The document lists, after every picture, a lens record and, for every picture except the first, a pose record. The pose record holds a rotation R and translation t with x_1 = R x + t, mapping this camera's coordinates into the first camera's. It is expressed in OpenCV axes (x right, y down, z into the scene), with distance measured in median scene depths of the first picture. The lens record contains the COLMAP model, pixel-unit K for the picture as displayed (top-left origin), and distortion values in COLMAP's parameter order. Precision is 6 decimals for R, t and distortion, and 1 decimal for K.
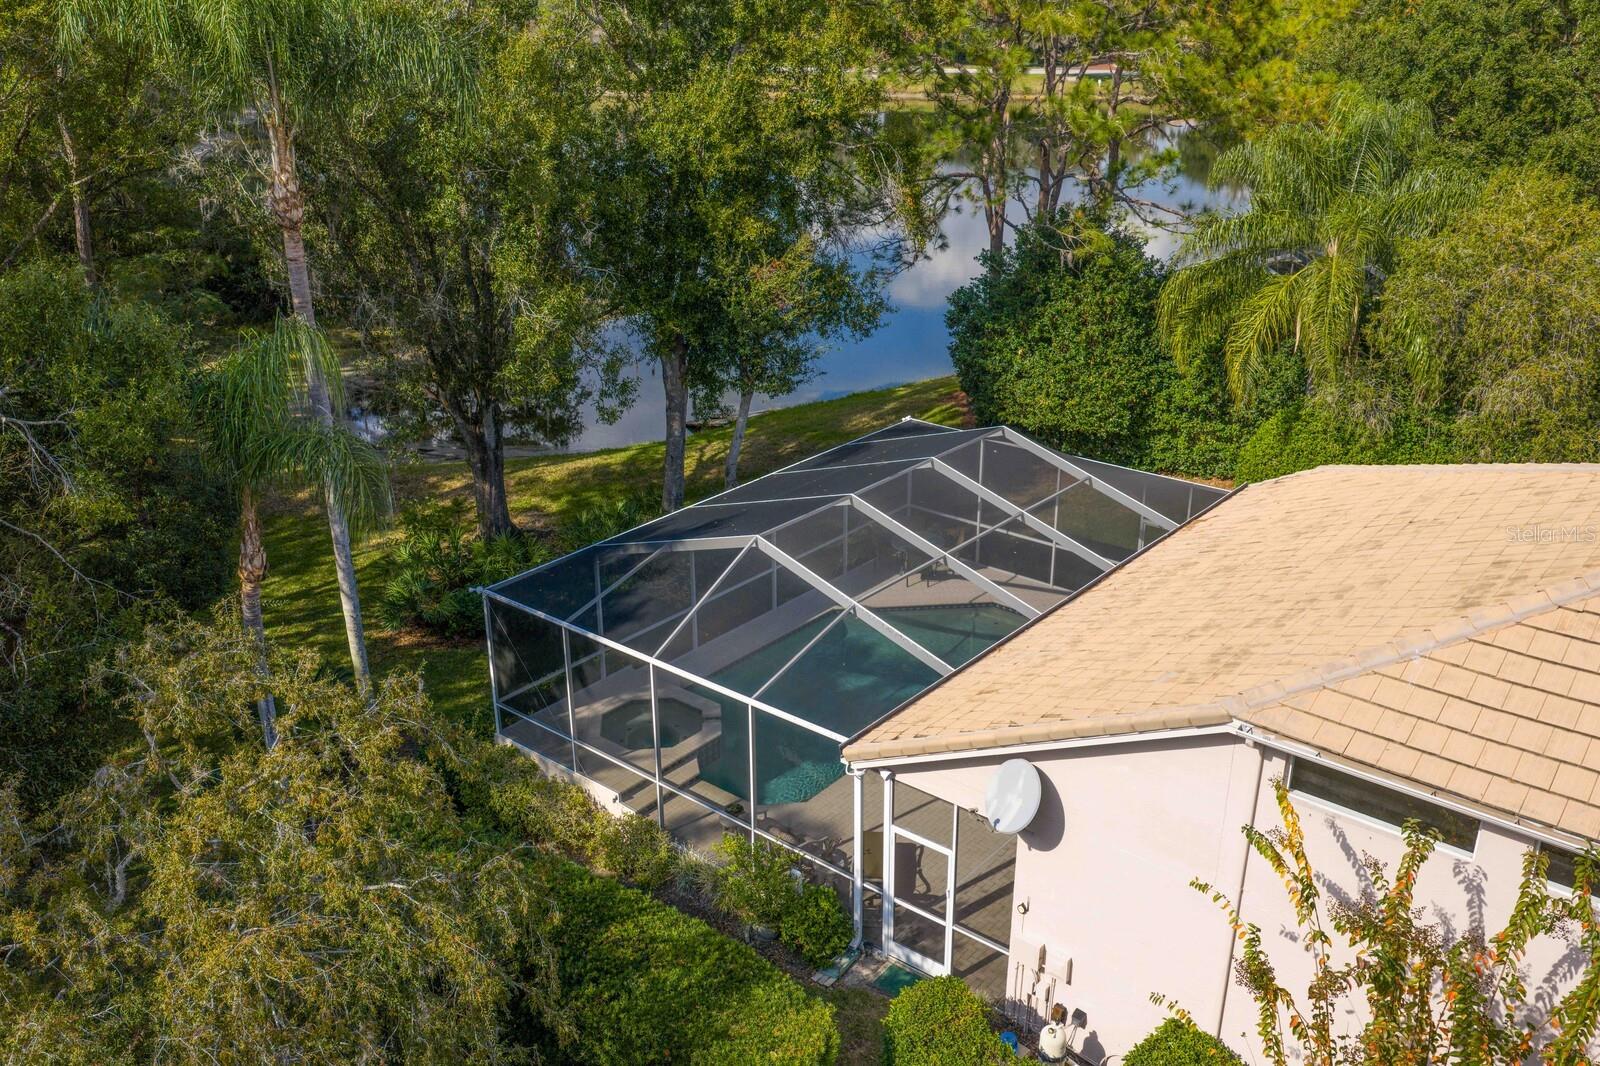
lens RADIAL K [[1308.5, 0, 797.6], [0, 1308.5, 538.6], [0, 0, 1]] dist [-0.000620, -0.008113]
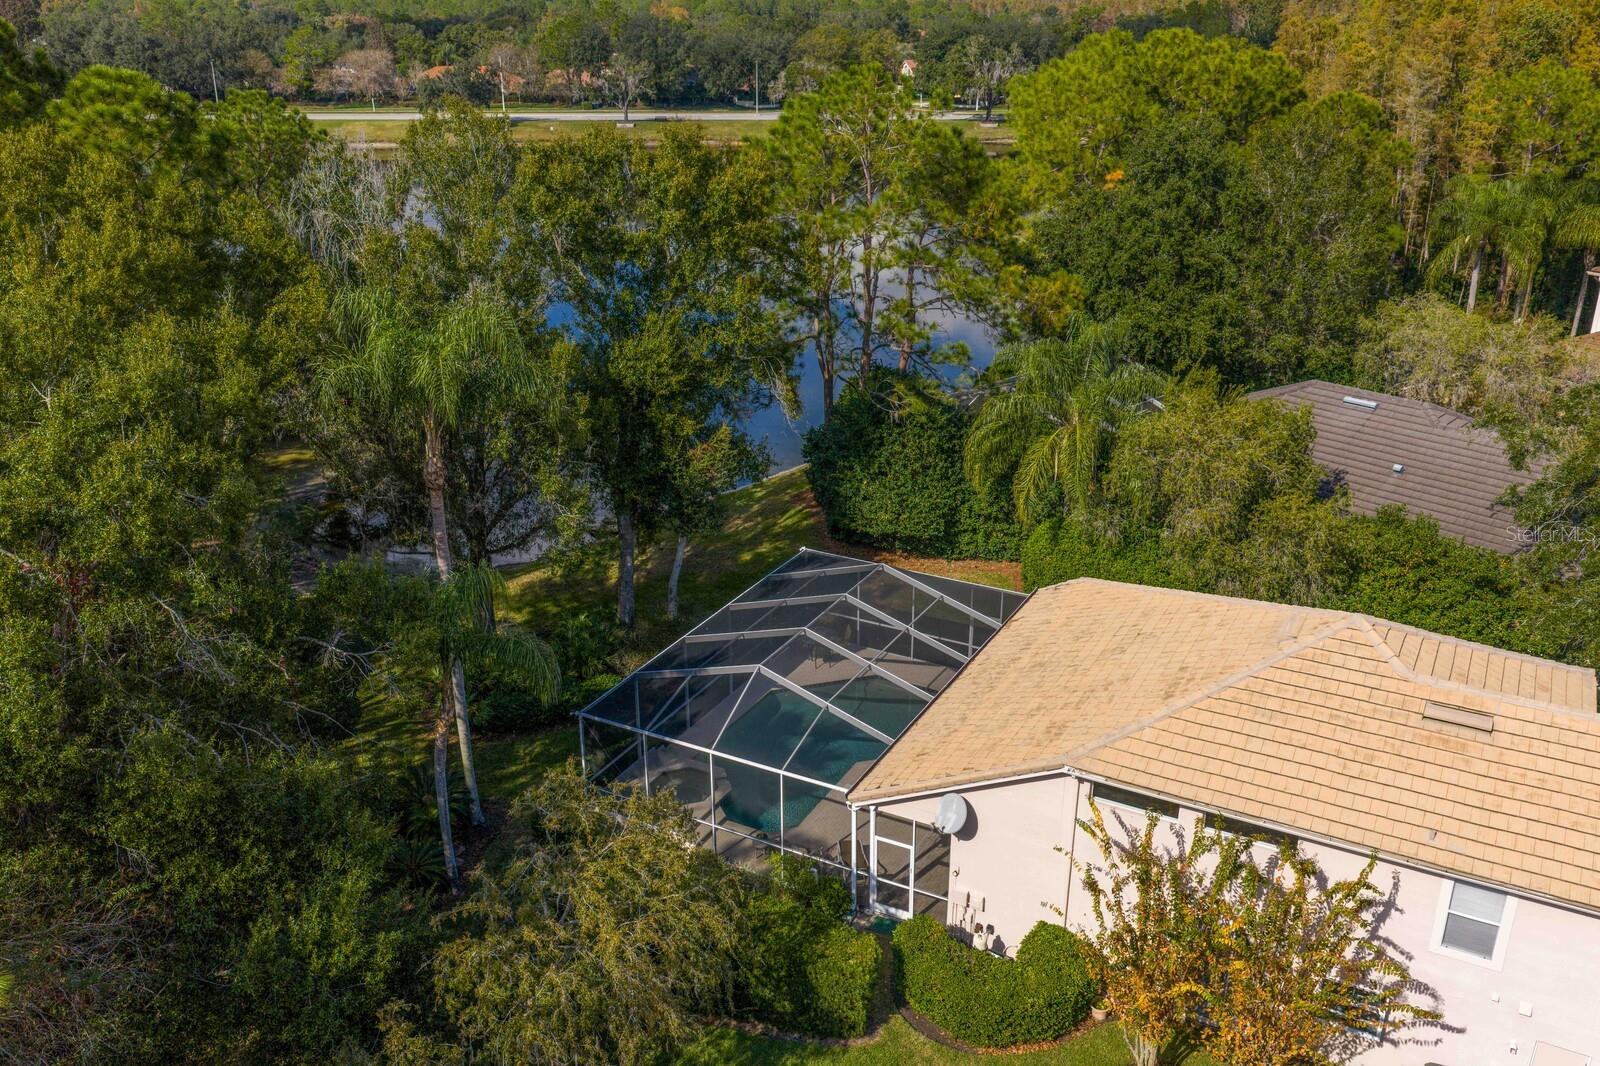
lens RADIAL K [[1286.8, 0, 796.8], [0, 1286.8, 539.7], [0, 0, 1]] dist [0.011558, -0.034354]
pose [[0.981345, -0.072215, 0.178176, -0.315792], [0.073160, 0.997319, 0.001272, -0.190542], [-0.177790, 0.011787, 0.983998, -0.698830]]
